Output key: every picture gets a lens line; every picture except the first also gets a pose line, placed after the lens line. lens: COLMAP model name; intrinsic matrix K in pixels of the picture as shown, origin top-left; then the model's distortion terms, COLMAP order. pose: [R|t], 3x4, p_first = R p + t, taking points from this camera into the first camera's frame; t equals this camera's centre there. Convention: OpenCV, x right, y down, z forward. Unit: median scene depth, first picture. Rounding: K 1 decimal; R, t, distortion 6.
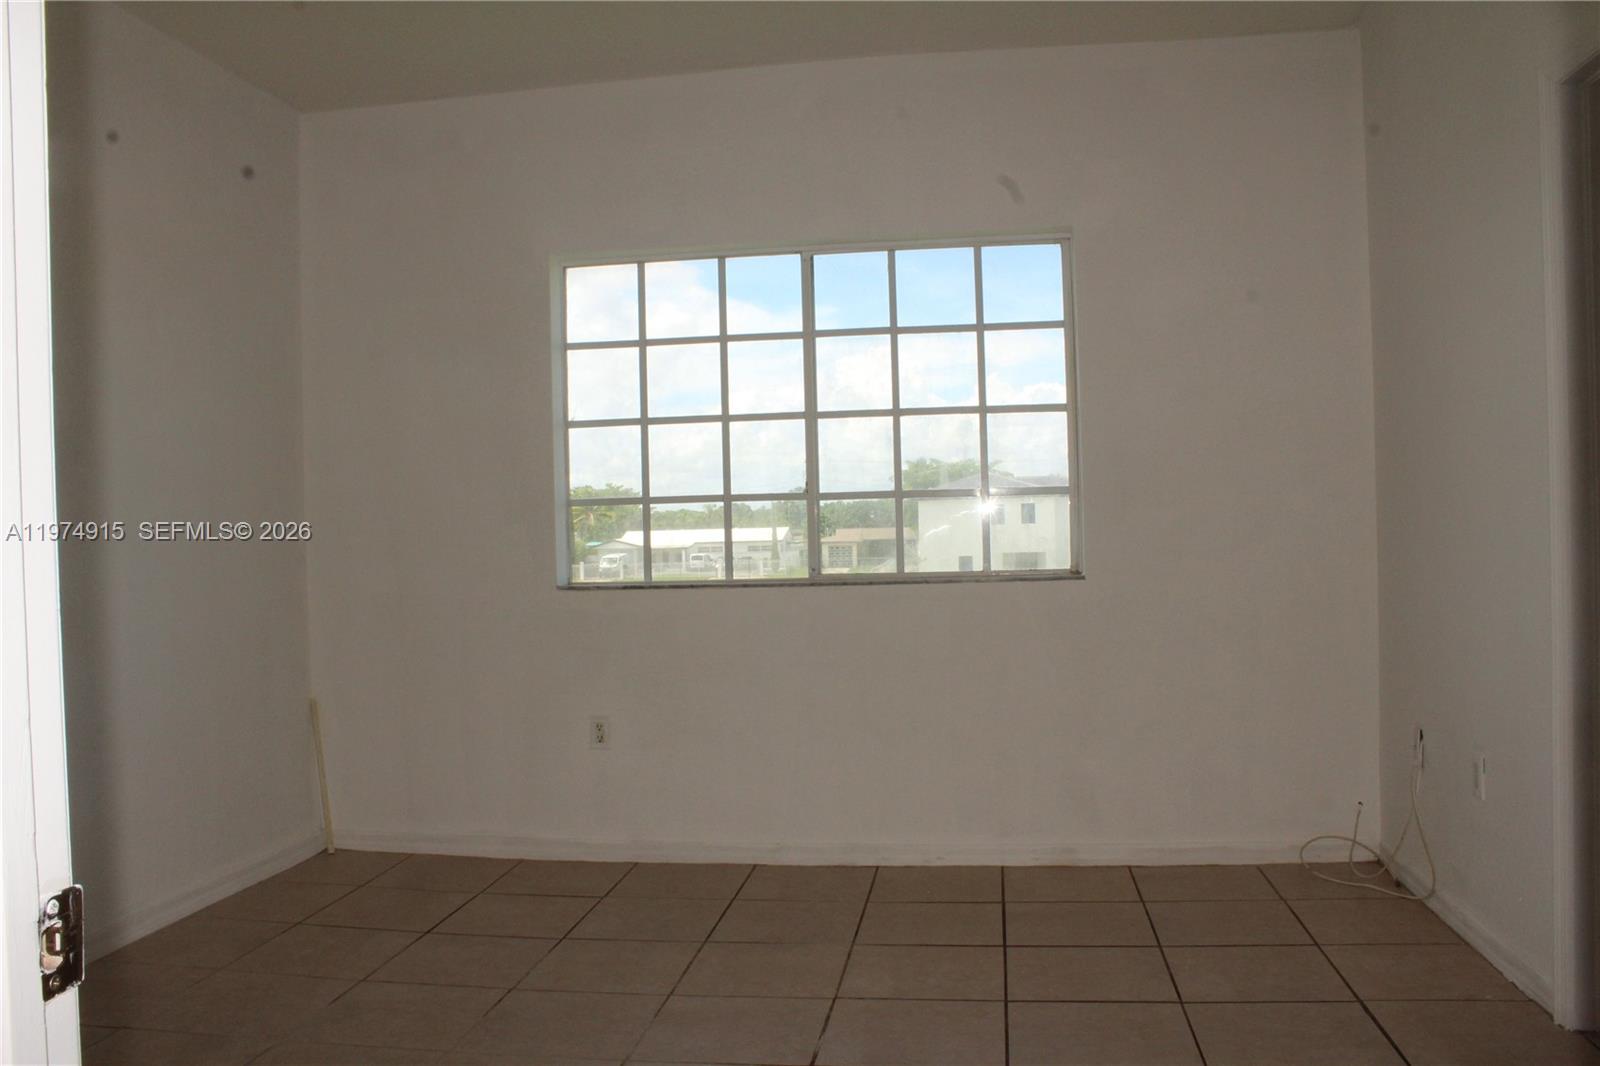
lens RADIAL K [[925.6, 0, 800.0], [0, 925.6, 533.0], [0, 0, 1]] dist [0.001003, 0.039889]
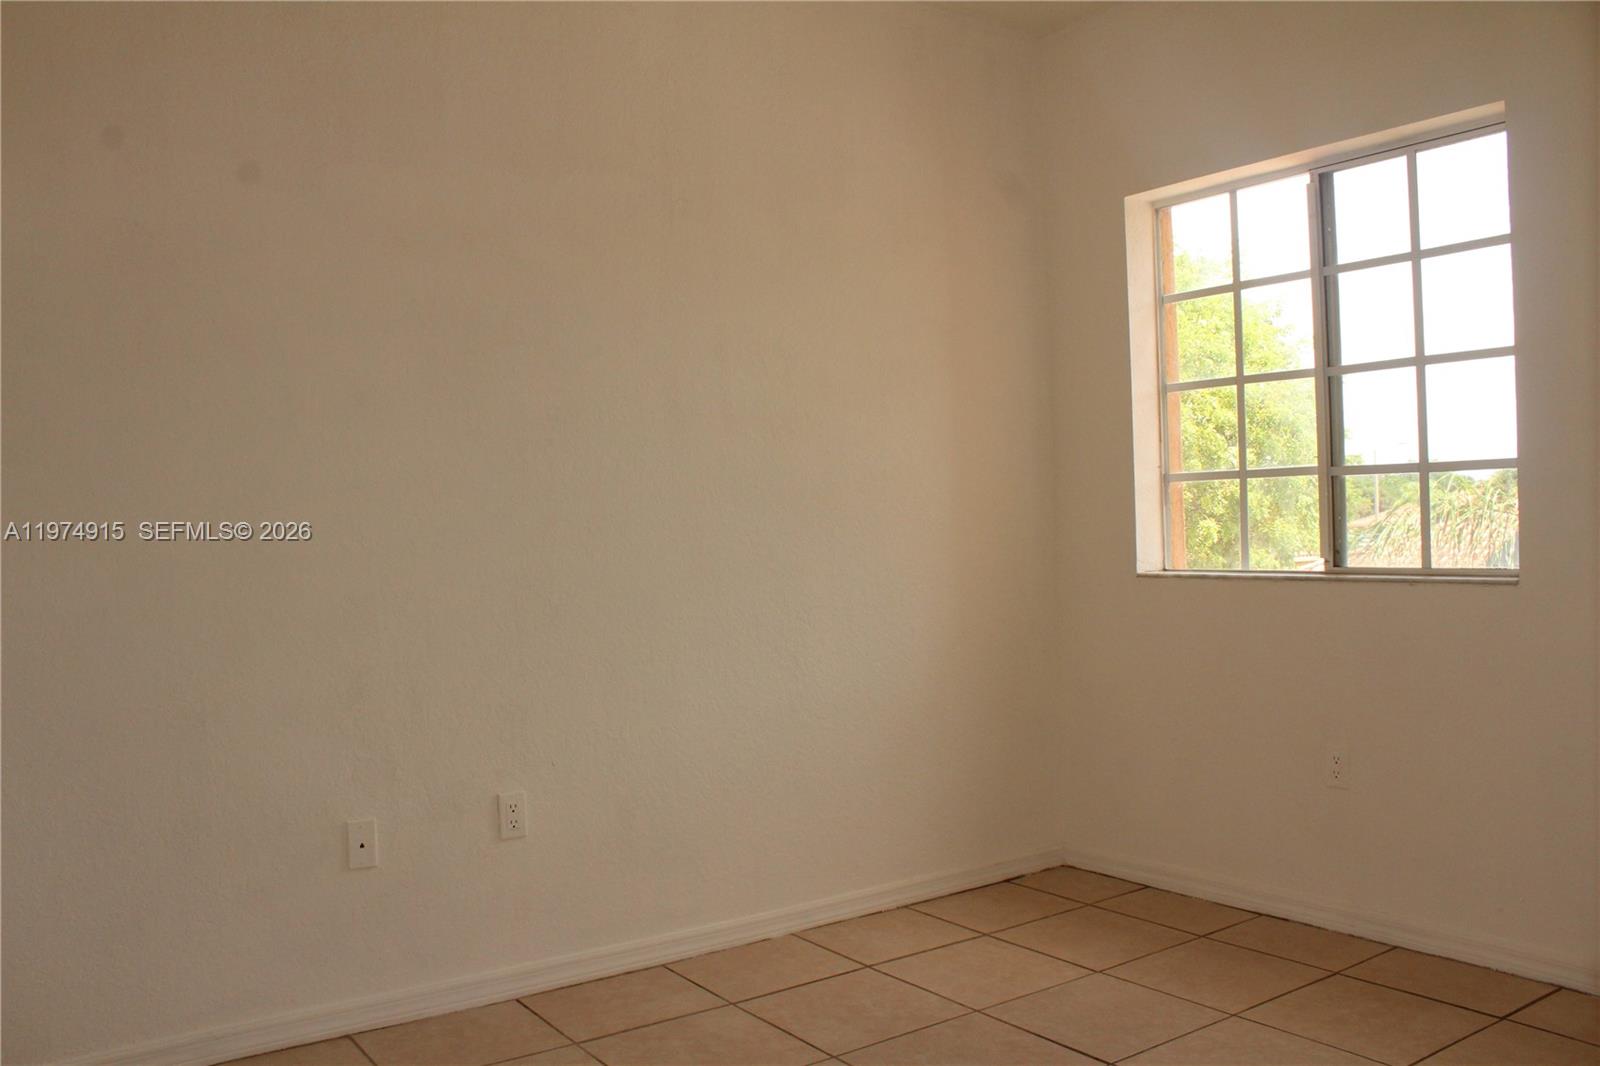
lens RADIAL K [[1307.7, 0, 802.7], [0, 1307.7, 519.1], [0, 0, 1]] dist [-0.175845, 0.160668]
pose [[0.641131, 0.015043, -0.767284, 0.576742], [-0.005320, 0.999871, 0.015158, -0.012110], [0.767413, -0.005636, 0.641129, -0.062350]]
